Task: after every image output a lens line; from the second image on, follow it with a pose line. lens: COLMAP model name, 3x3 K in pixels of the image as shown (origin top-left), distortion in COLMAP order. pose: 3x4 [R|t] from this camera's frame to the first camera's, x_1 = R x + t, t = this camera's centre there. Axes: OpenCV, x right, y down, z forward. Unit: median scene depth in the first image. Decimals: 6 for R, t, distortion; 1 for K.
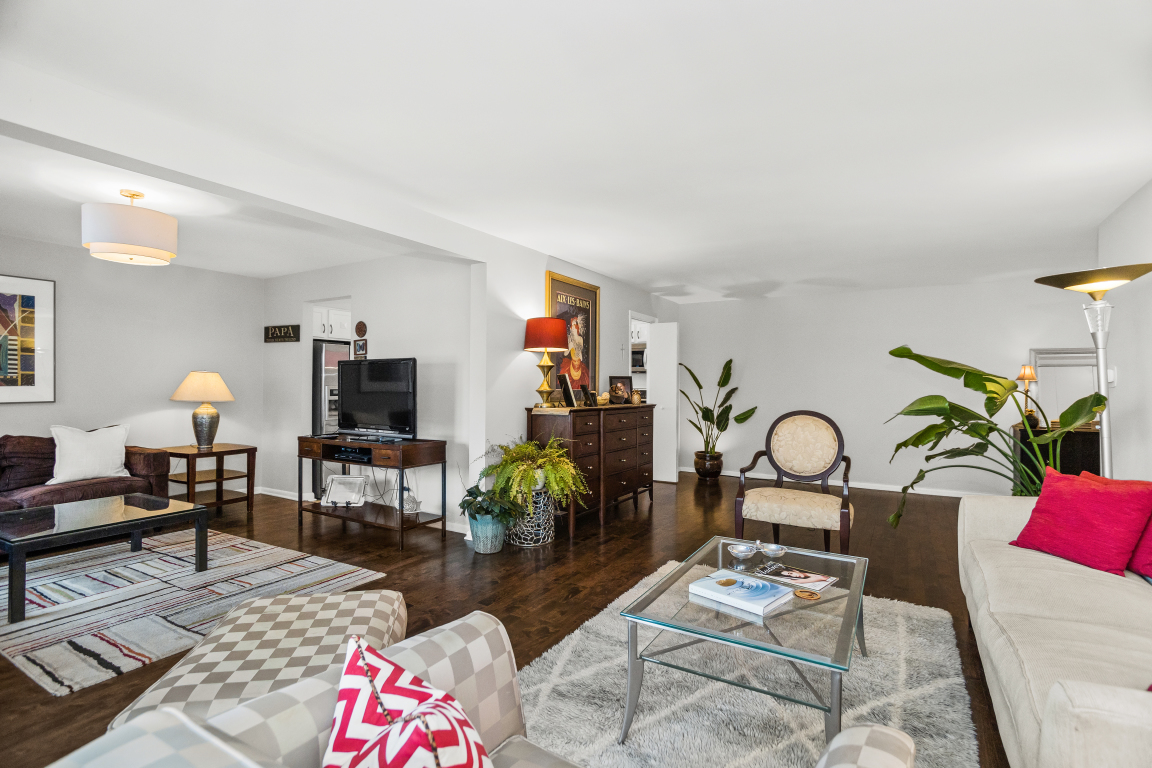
lens RADIAL K [[545.2, 0, 574.5], [0, 545.2, 393.7], [0, 0, 1]] dist [-0.000747, 0.000105]
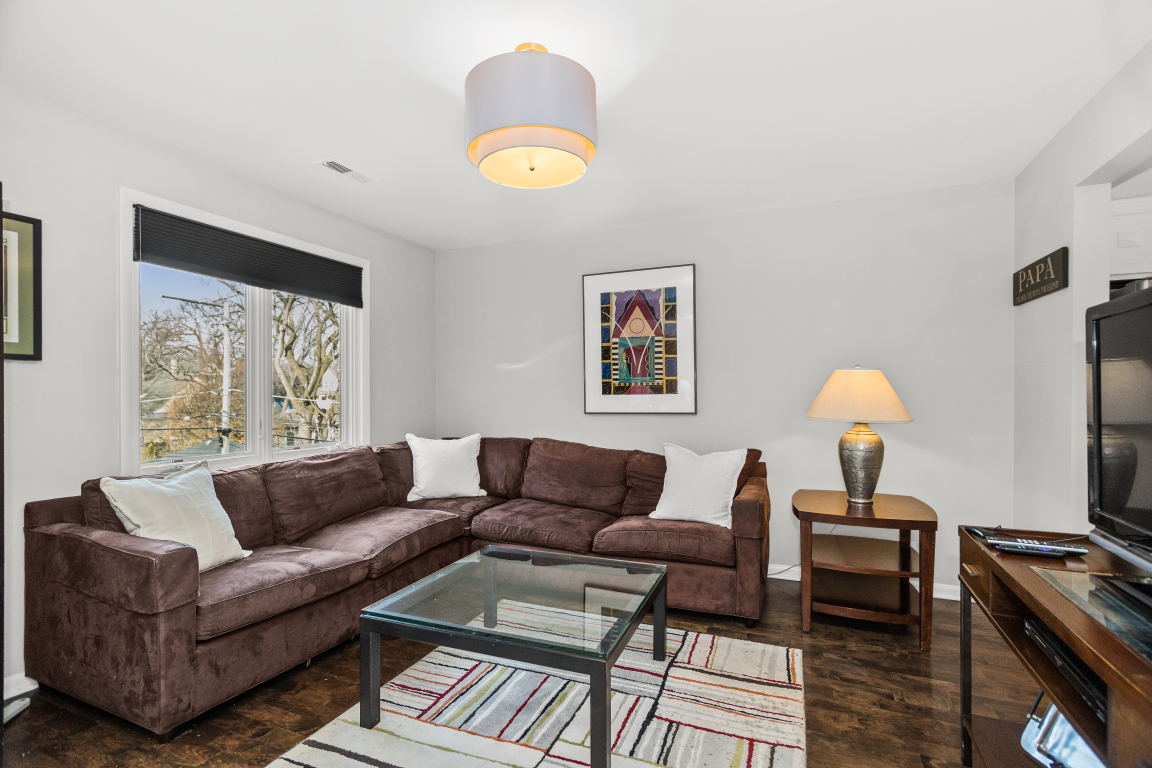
lens RADIAL K [[545.2, 0, 574.5], [0, 545.2, 393.7], [0, 0, 1]] dist [-0.000747, 0.000105]
pose [[0.138915, -0.006497, -0.990283, -0.176375], [-0.016112, 0.999831, -0.008820, -0.004336], [0.990173, 0.017181, 0.138787, 0.705430]]
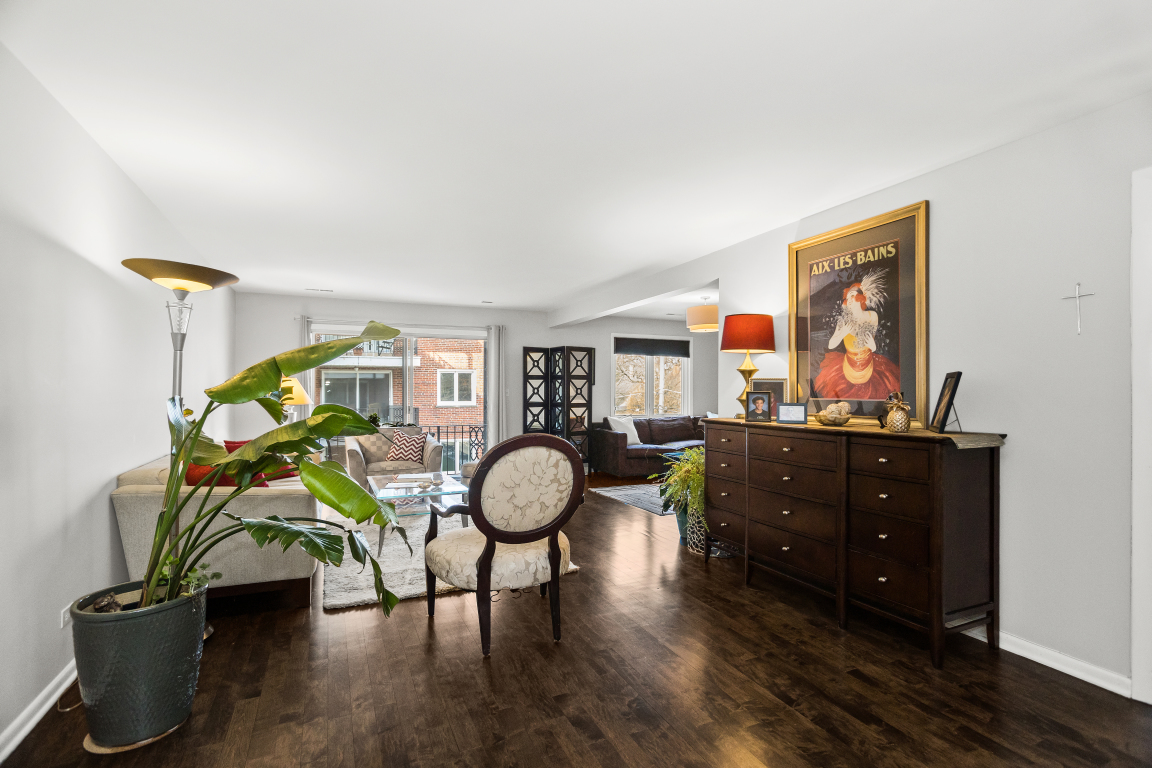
lens RADIAL K [[545.2, 0, 574.5], [0, 545.2, 393.7], [0, 0, 1]] dist [-0.000747, 0.000105]
pose [[-0.564107, -0.005001, -0.825687, 0.813003], [-0.019709, 0.999778, 0.007409, -0.014893], [0.825467, 0.020453, -0.564080, 1.269979]]
